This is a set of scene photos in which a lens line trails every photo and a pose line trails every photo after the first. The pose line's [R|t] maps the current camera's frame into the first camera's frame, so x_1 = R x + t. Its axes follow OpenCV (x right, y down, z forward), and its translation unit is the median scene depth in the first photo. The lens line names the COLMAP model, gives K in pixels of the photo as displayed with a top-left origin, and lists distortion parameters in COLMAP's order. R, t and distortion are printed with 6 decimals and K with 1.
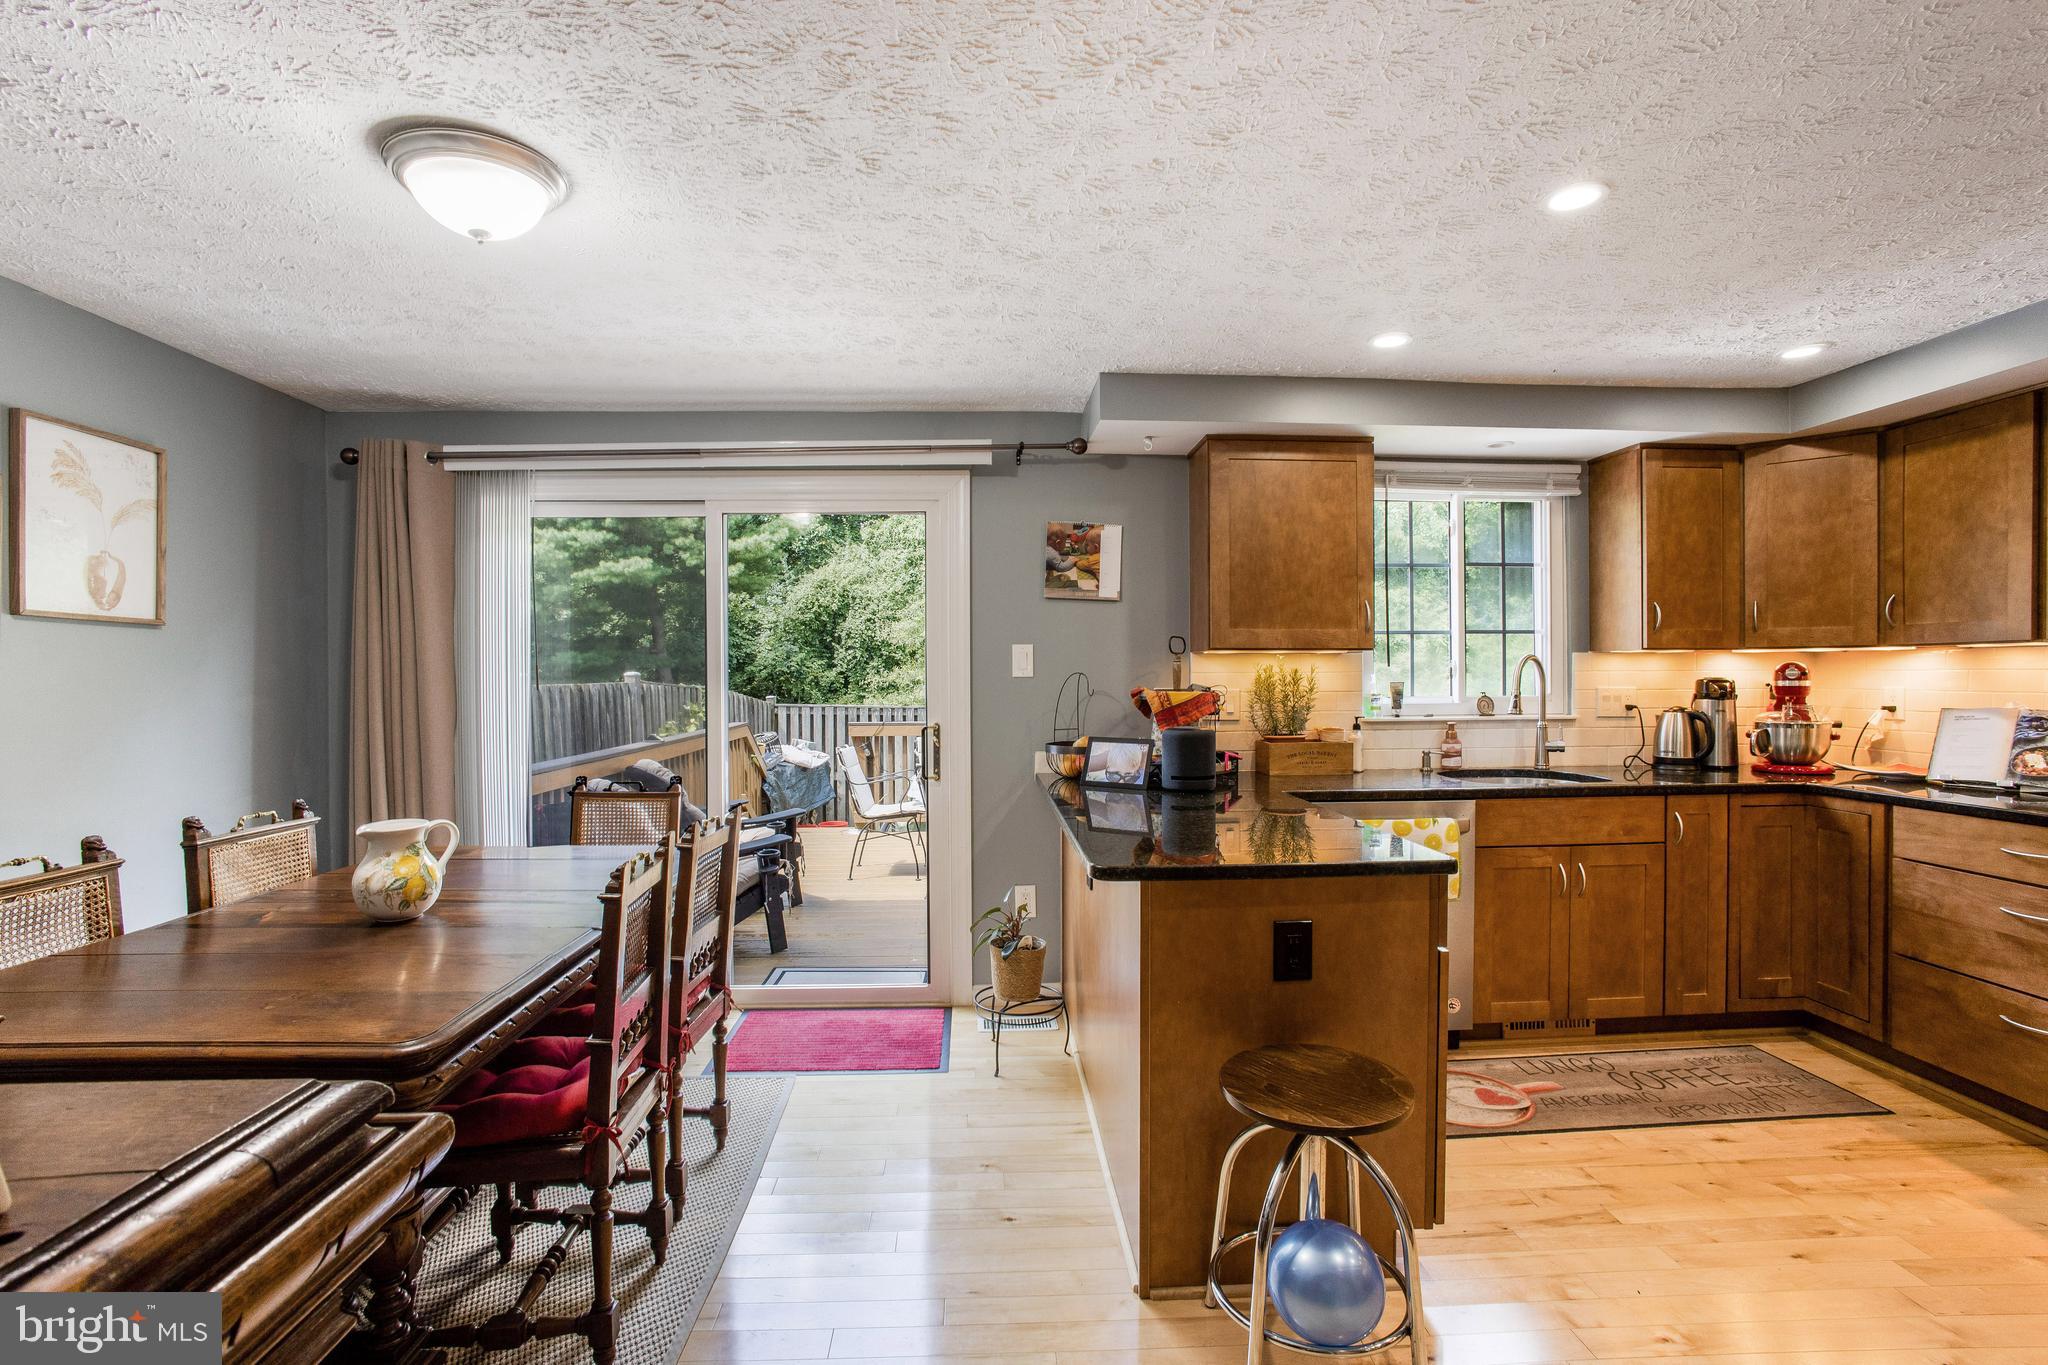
lens RADIAL K [[960.0, 0, 1008.8], [0, 960.0, 672.7], [0, 0, 1]] dist [-0.077943, 0.036982]
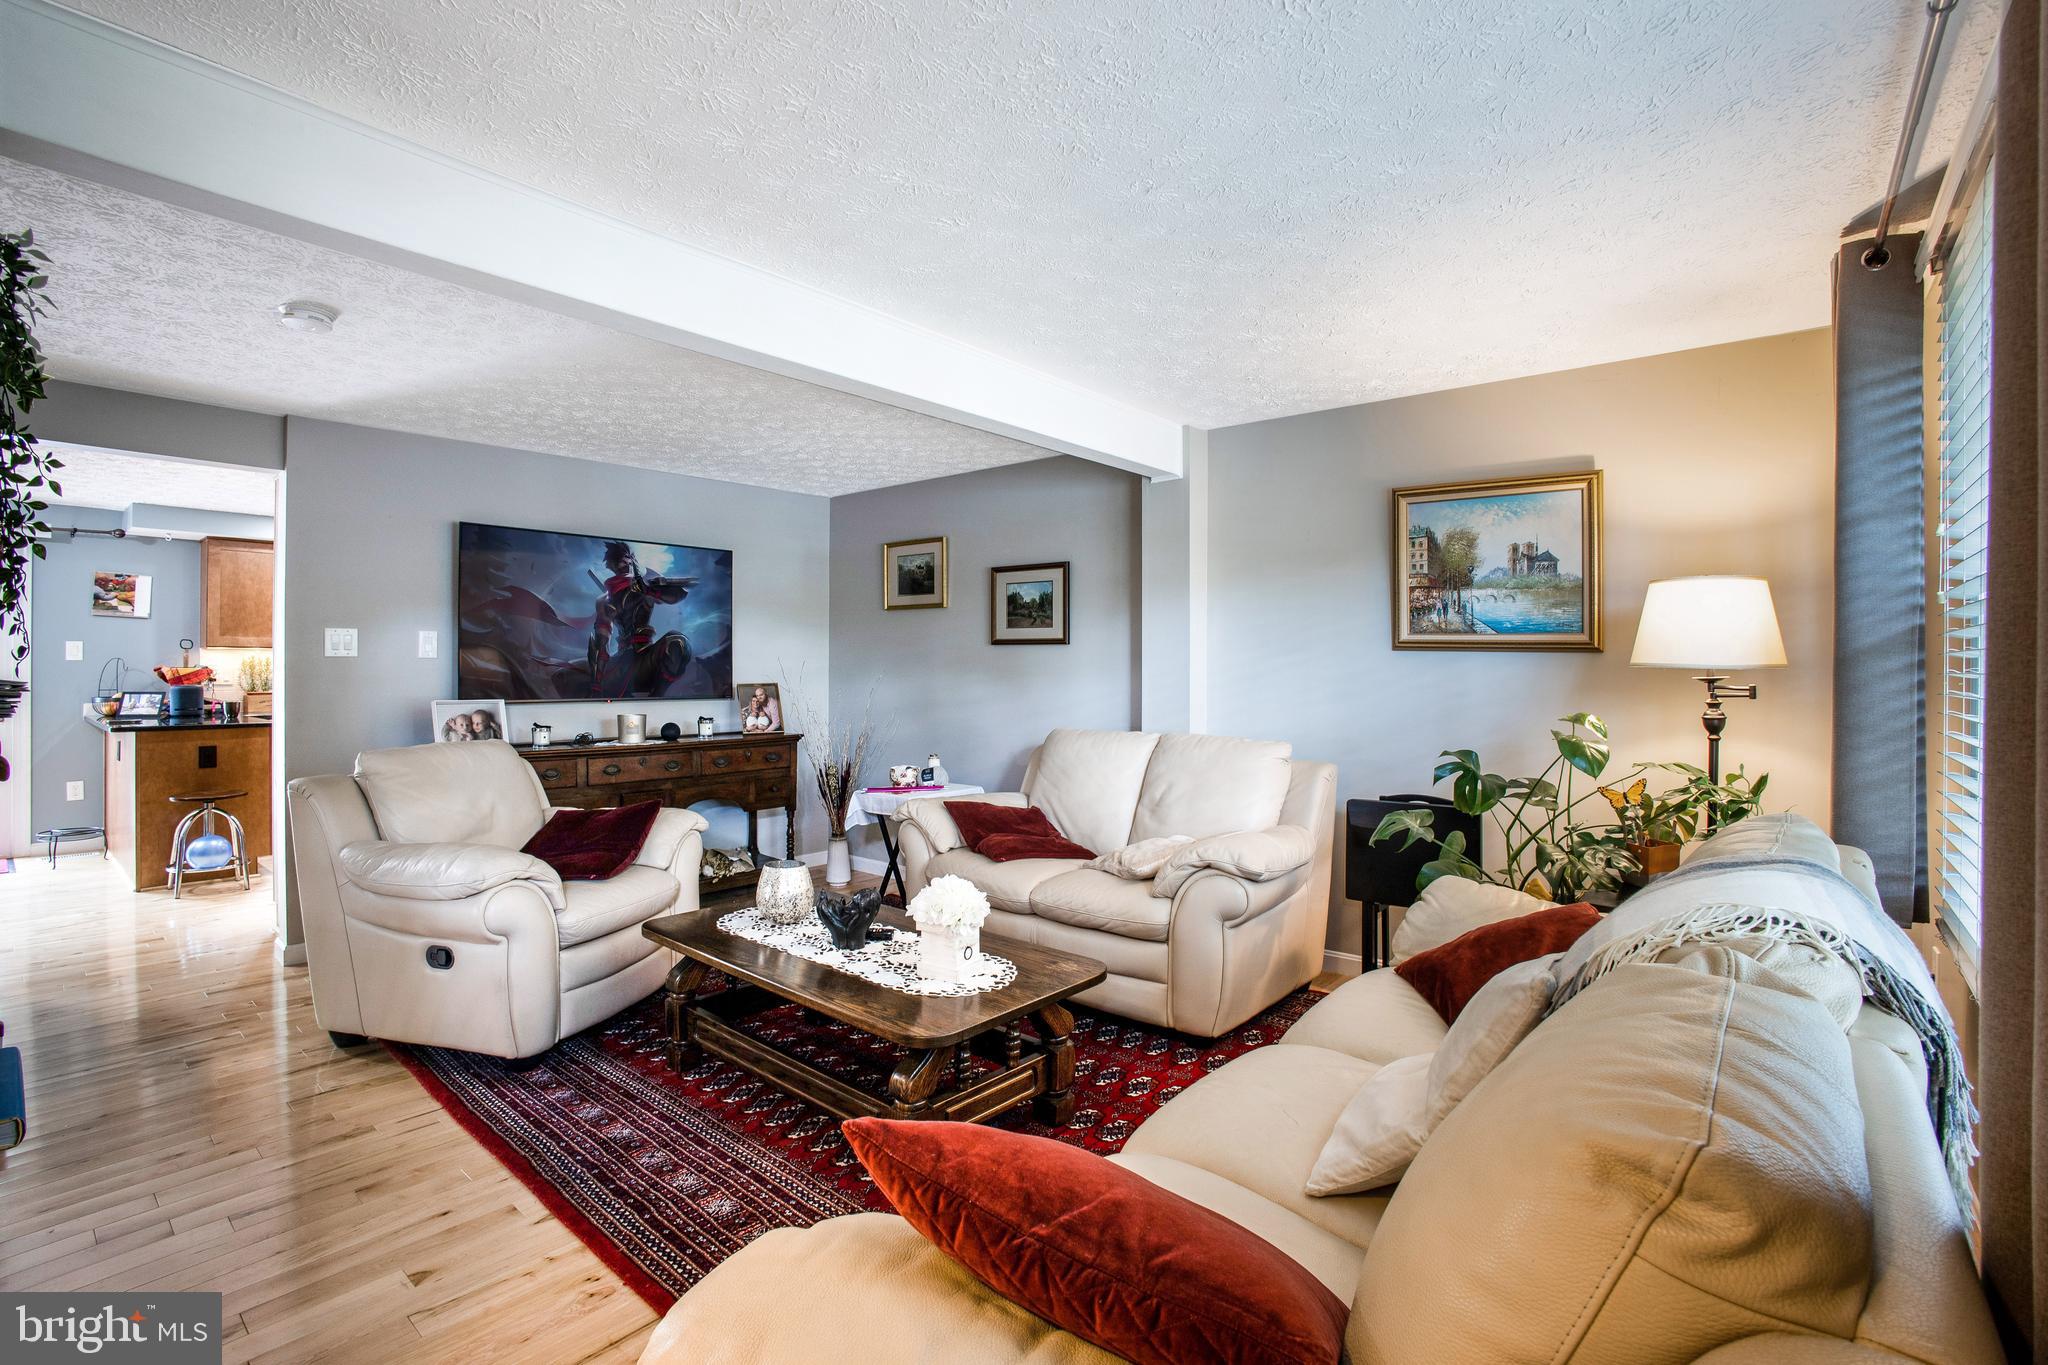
lens RADIAL K [[950.2, 0, 1015.5], [0, 950.2, 662.9], [0, 0, 1]] dist [-0.078308, 0.028241]
pose [[0.678126, 0.008946, 0.734891, -0.030039], [-0.003777, 0.999955, -0.008688, 0.017771], [-0.734936, 0.003115, 0.678129, -1.440061]]
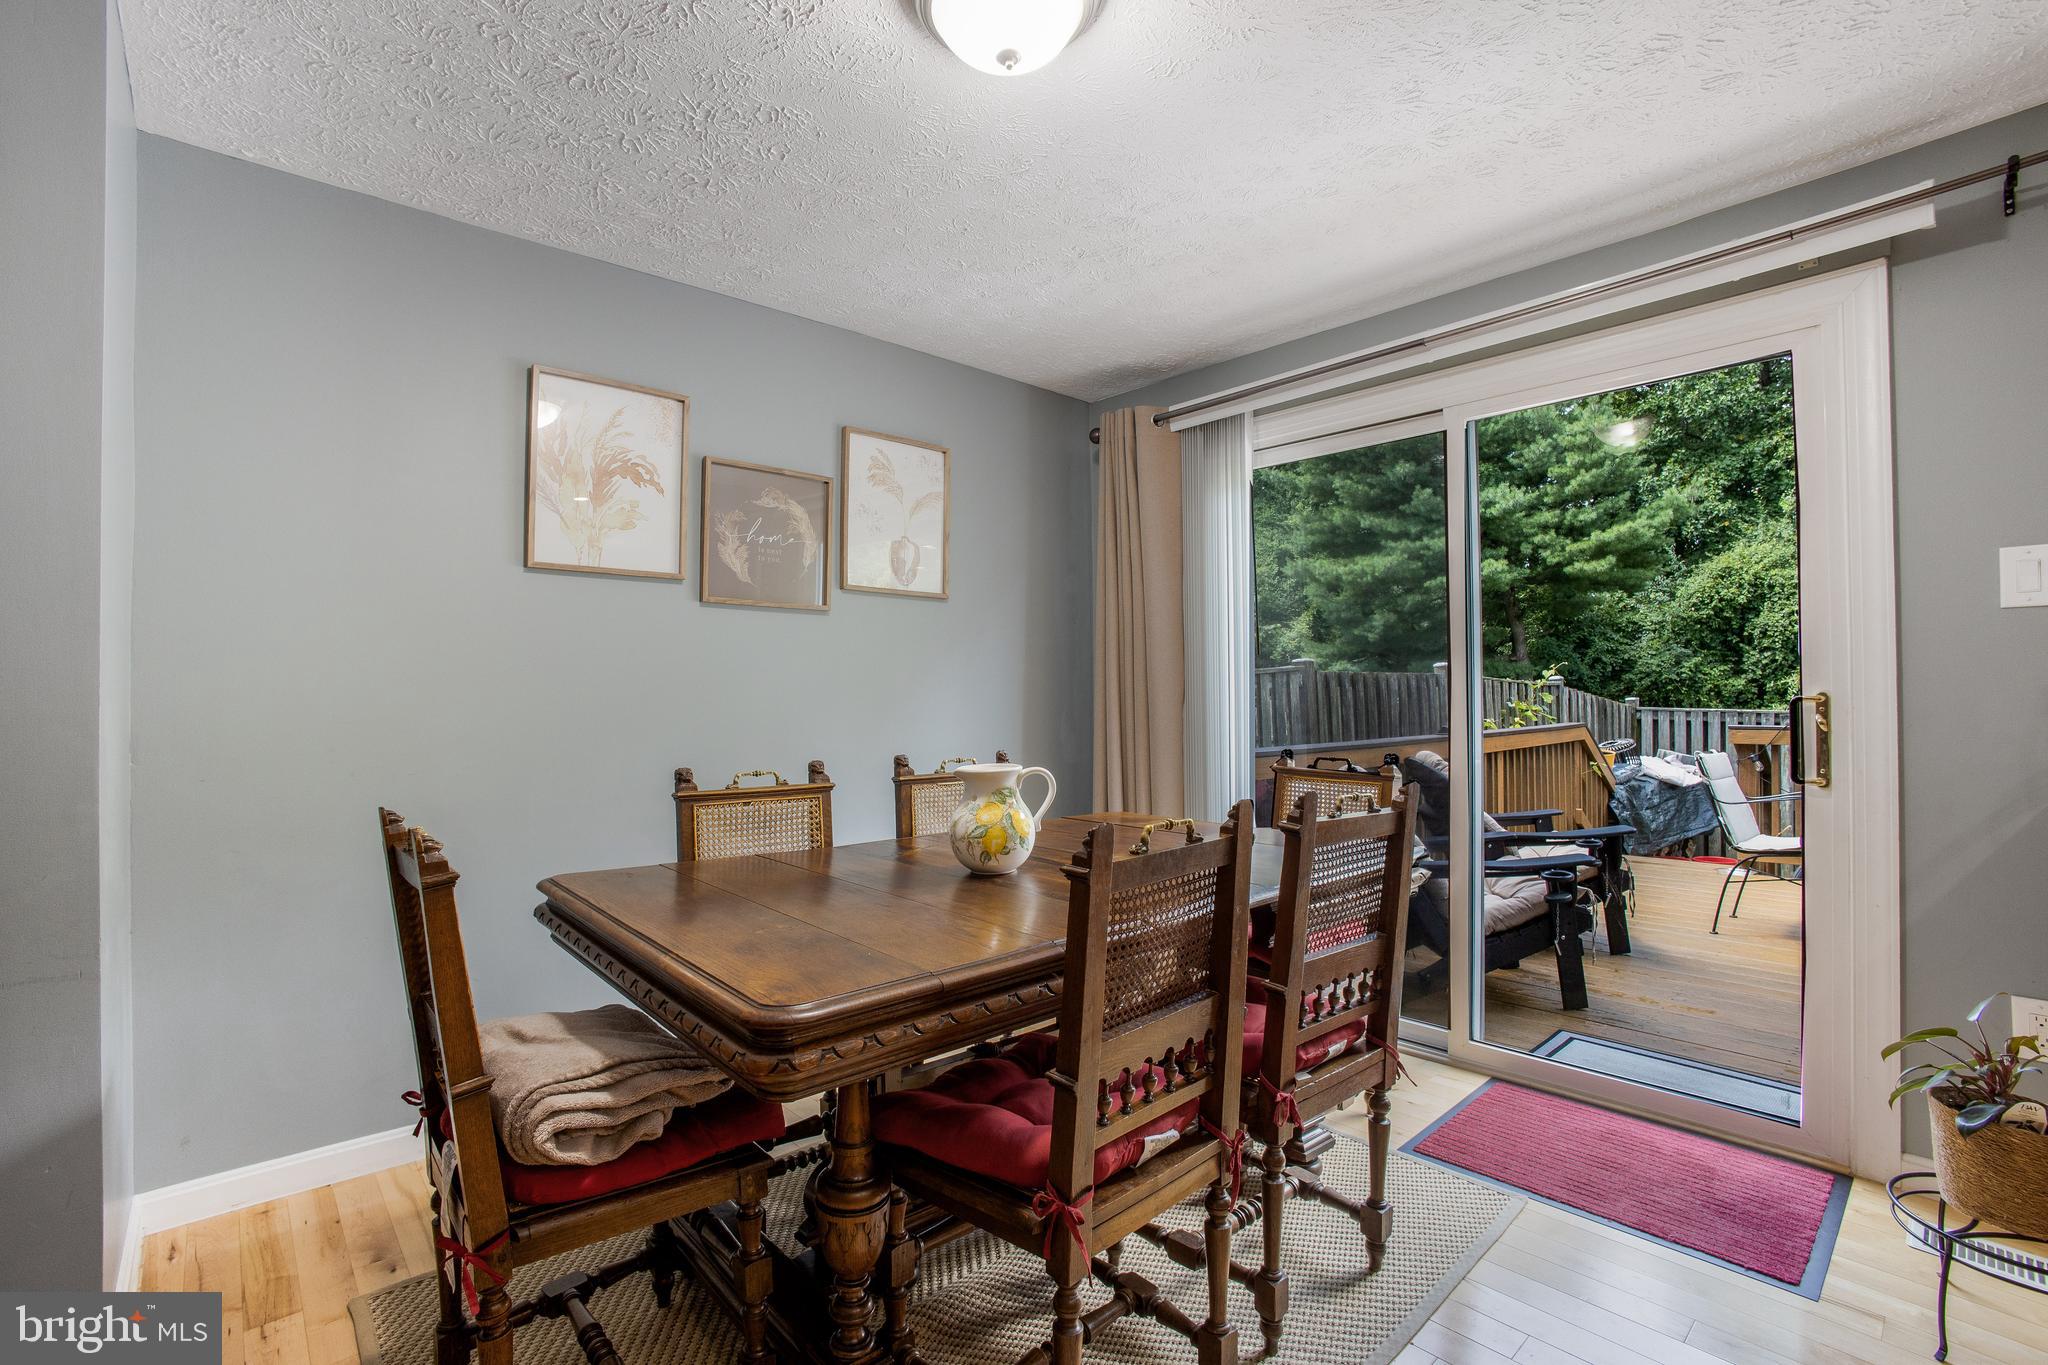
lens RADIAL K [[929.0, 0, 1015.6], [0, 929.0, 683.9], [0, 0, 1]] dist [-0.075120, 0.026123]
pose [[0.641265, -0.004919, -0.767304, 0.029357], [0.000329, 0.999981, -0.006136, 0.053185], [0.767319, 0.003682, 0.641255, 0.268163]]
